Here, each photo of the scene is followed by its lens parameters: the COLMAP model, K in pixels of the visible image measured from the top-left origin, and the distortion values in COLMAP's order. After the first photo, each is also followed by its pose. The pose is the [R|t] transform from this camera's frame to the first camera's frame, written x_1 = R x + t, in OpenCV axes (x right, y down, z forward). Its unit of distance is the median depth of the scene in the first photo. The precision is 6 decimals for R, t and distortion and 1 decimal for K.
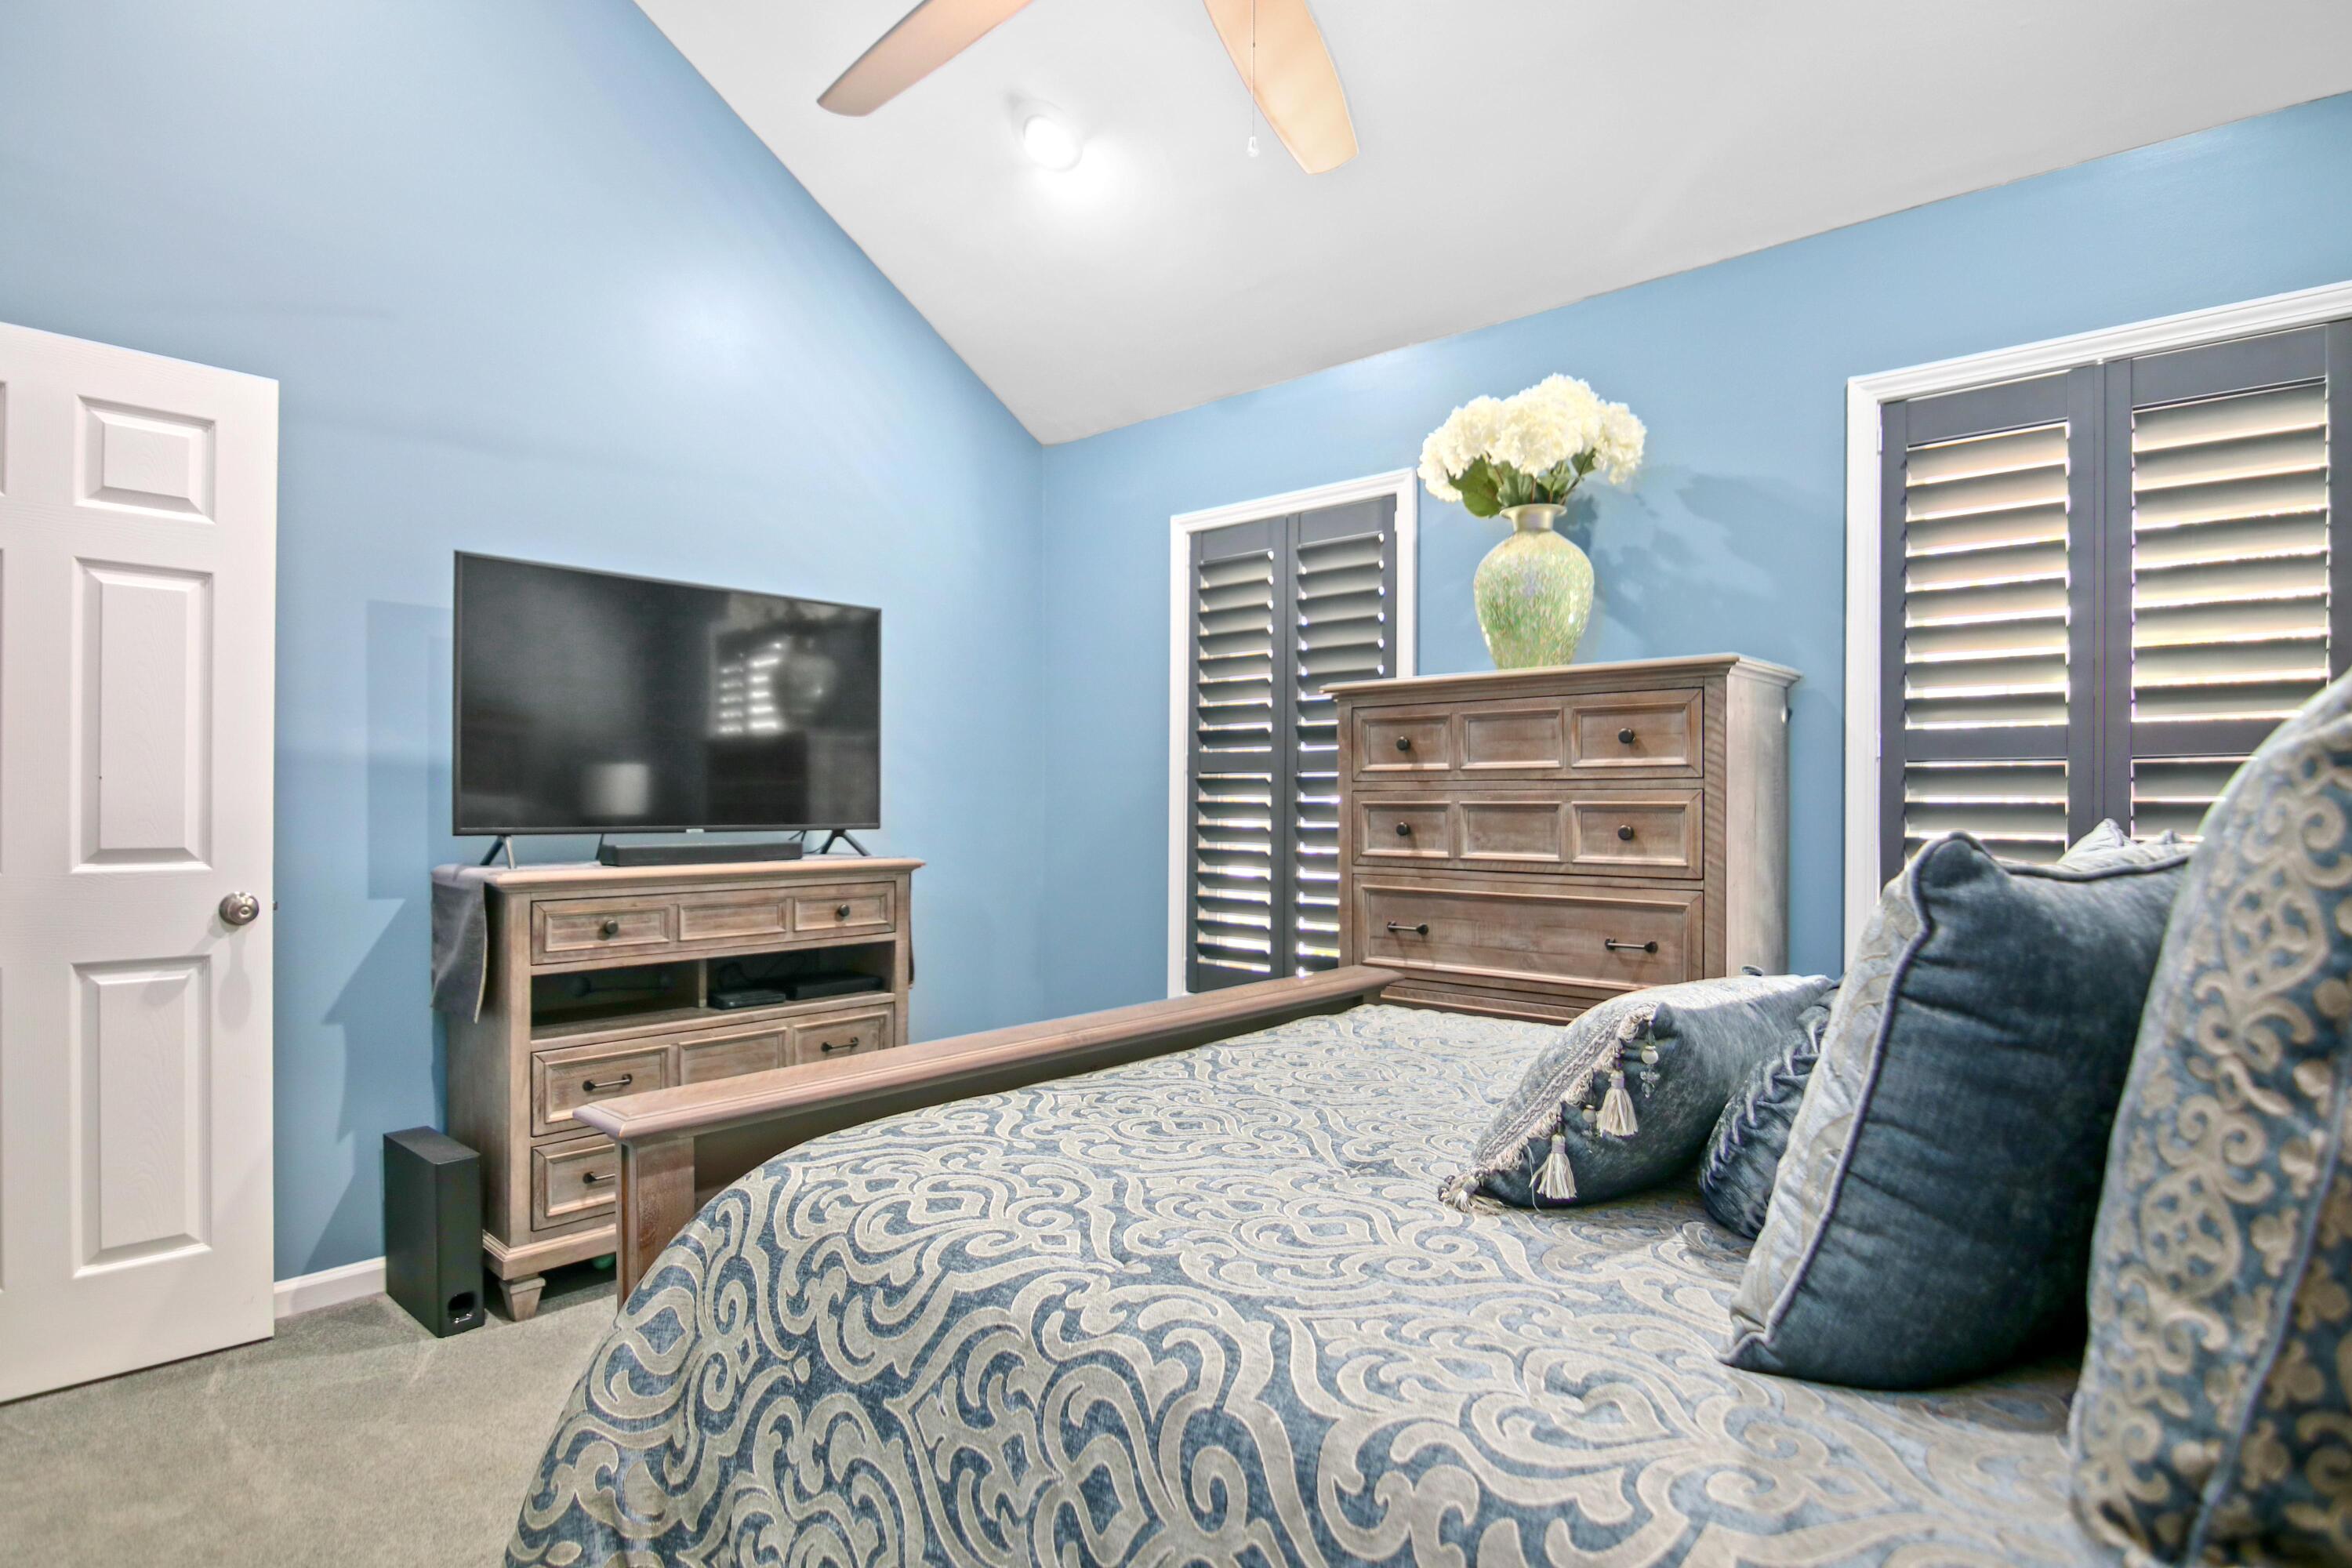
lens RADIAL K [[1179.2, 0, 1167.3], [0, 1179.2, 833.6], [0, 0, 1]] dist [0.002618, -0.019241]
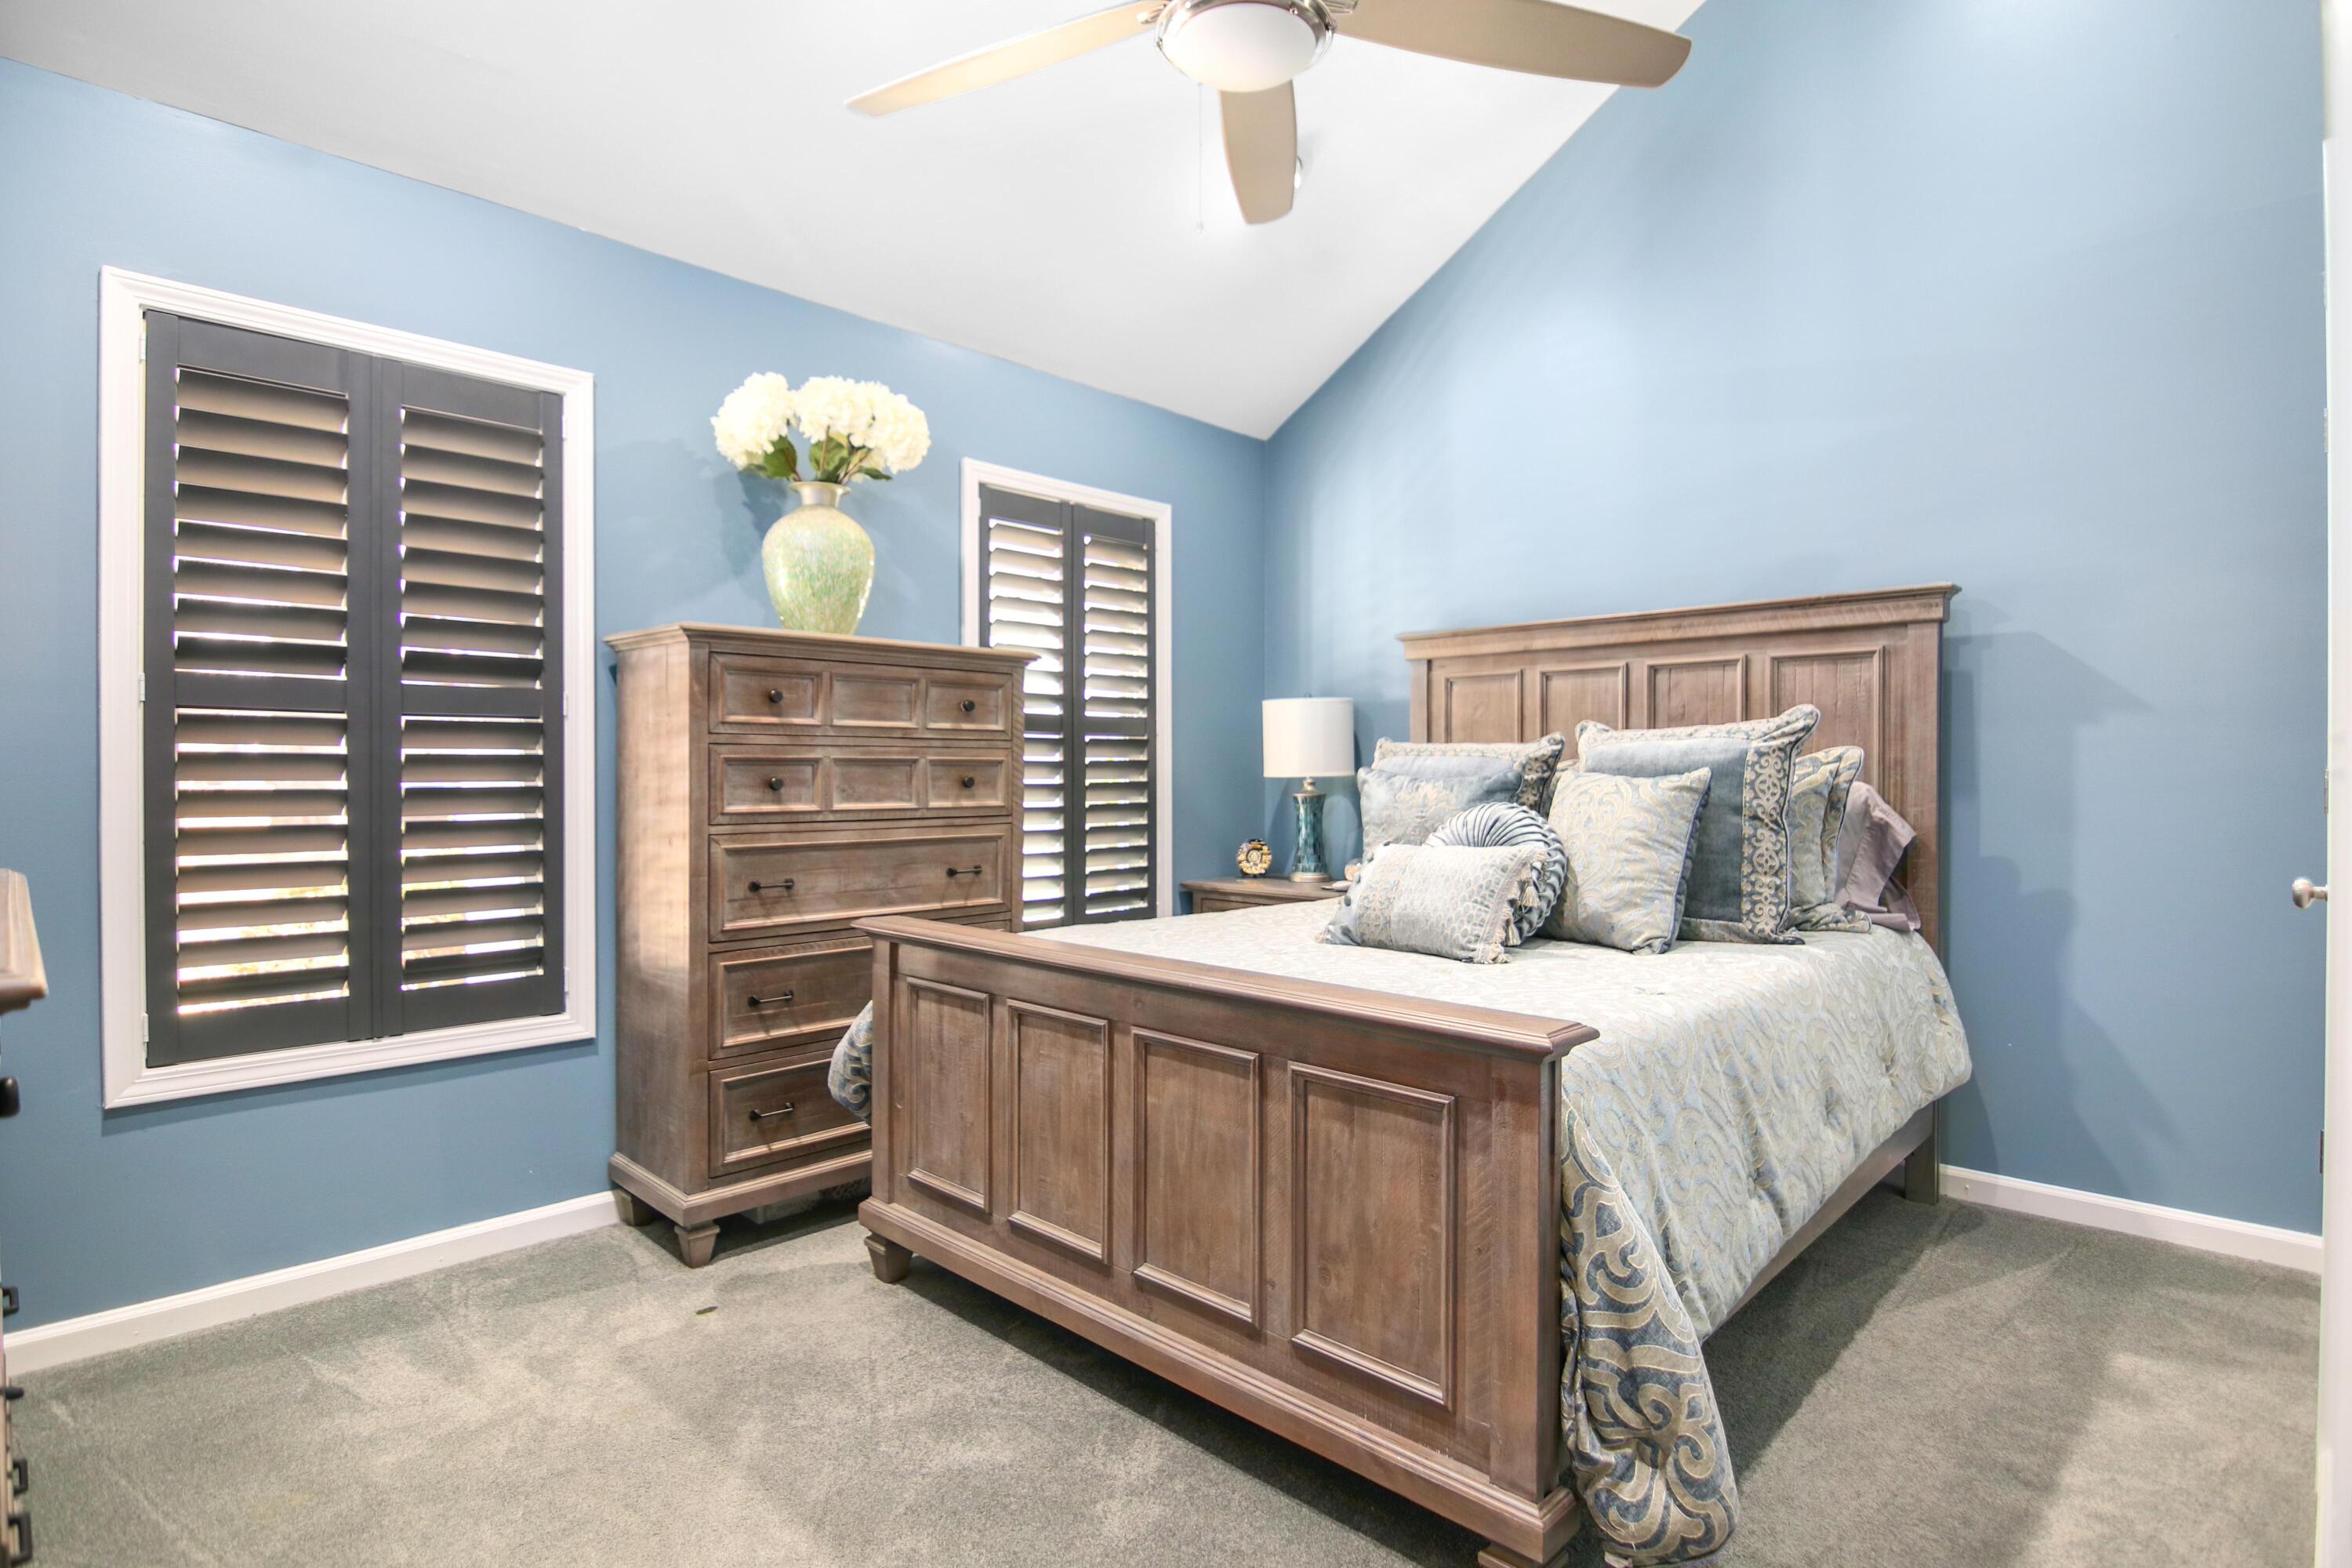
lens RADIAL K [[1171.2, 0, 1172.7], [0, 1171.2, 758.2], [0, 0, 1]] dist [-0.005485, -0.001277]
pose [[0.063512, 0.006918, 0.997957, -0.775178], [0.022397, 0.999714, -0.008356, -0.009846], [-0.997730, 0.022882, 0.063338, 0.633440]]
